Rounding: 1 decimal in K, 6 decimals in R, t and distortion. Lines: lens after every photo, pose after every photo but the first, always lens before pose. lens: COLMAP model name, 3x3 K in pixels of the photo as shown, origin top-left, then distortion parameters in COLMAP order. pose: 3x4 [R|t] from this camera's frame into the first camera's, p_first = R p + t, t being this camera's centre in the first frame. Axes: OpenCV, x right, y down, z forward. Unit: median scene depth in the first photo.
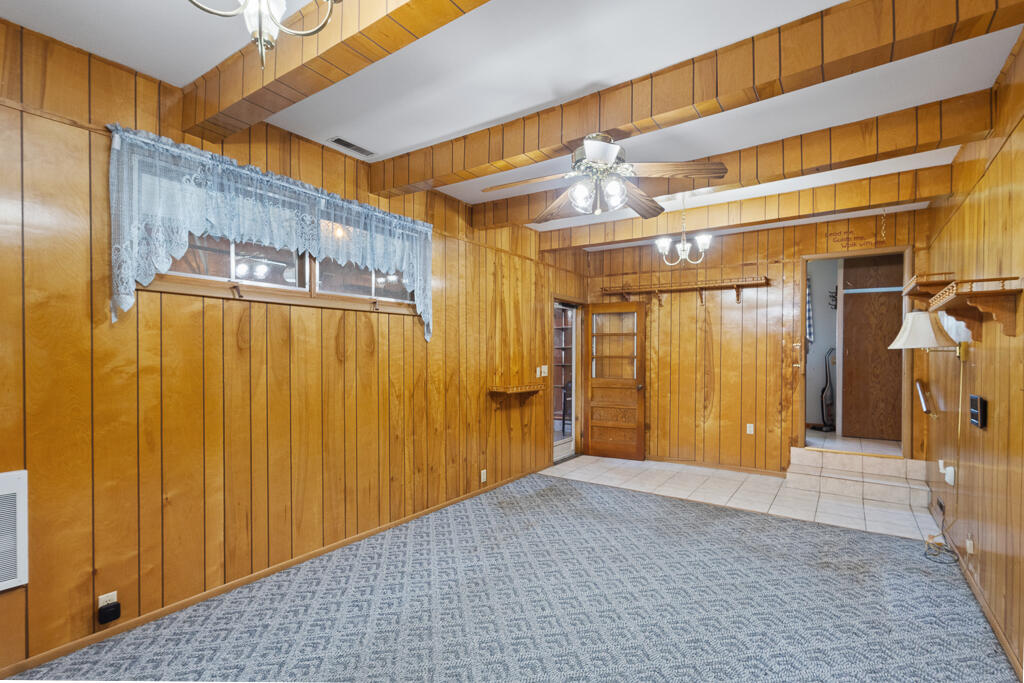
lens RADIAL K [[482.8, 0, 509.9], [0, 482.8, 357.0], [0, 0, 1]] dist [0.000141, 0.000173]
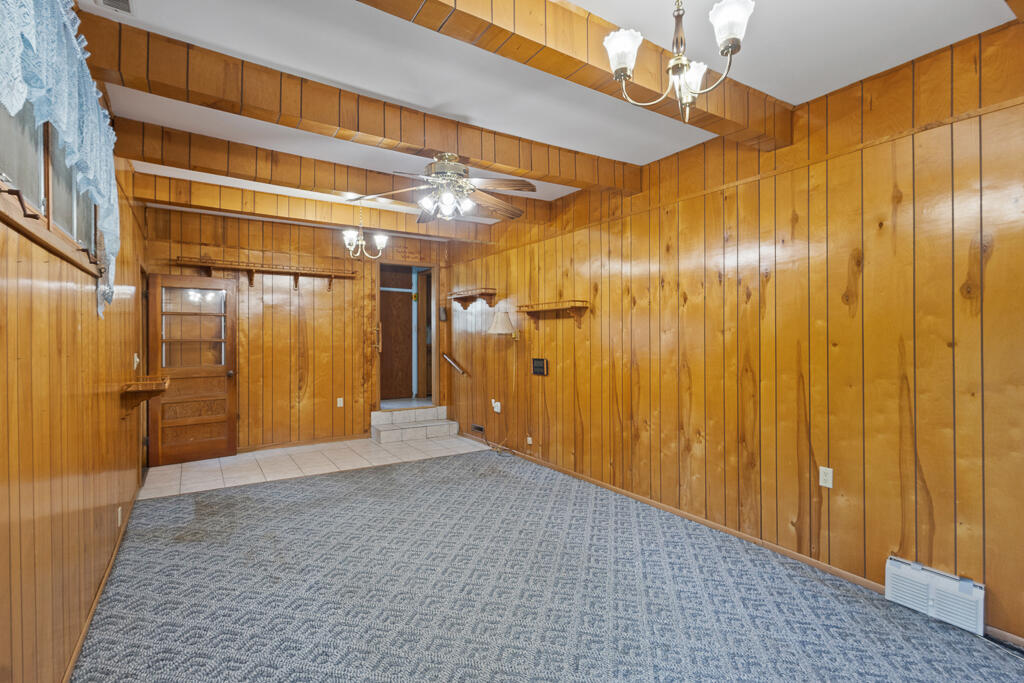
lens RADIAL K [[486.6, 0, 510.5], [0, 486.6, 333.1], [0, 0, 1]] dist [0.000839, 0.000036]
pose [[0.370016, 0.003849, 0.929018, -0.501652], [0.009140, 0.999928, -0.007783, -0.002348], [-0.928981, 0.011371, 0.369954, 0.237048]]
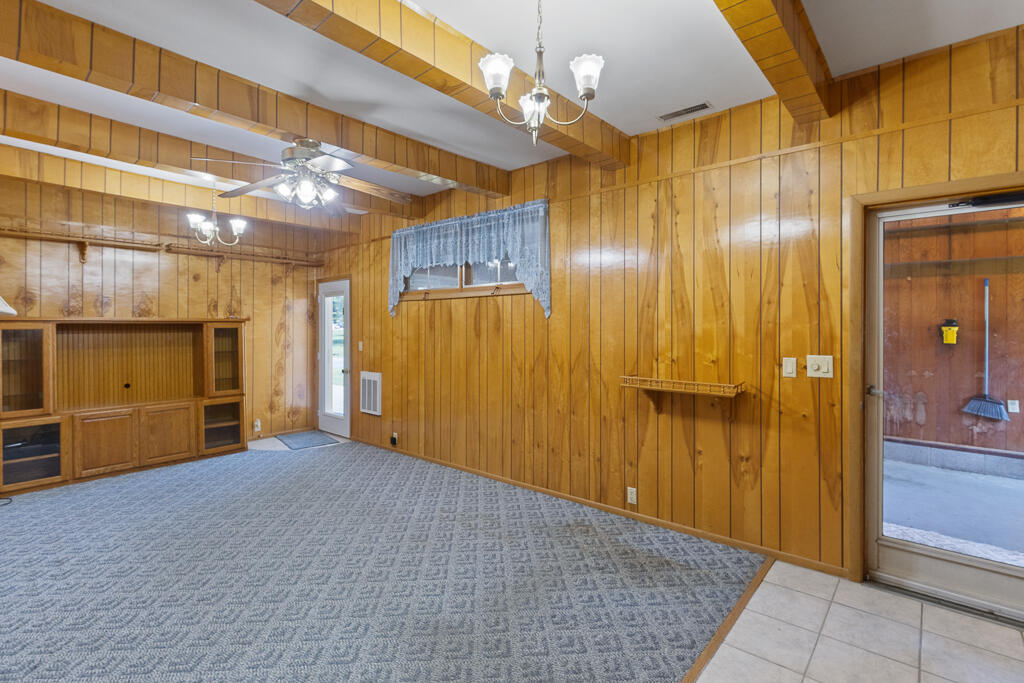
lens RADIAL K [[481.7, 0, 512.3], [0, 481.7, 327.9], [0, 0, 1]] dist [-0.000707, -0.000443]
pose [[-0.110854, -0.001092, -0.993836, 0.716188], [-0.006509, 0.999979, -0.000373, -0.009509], [0.993815, 0.006428, -0.110859, 0.920276]]
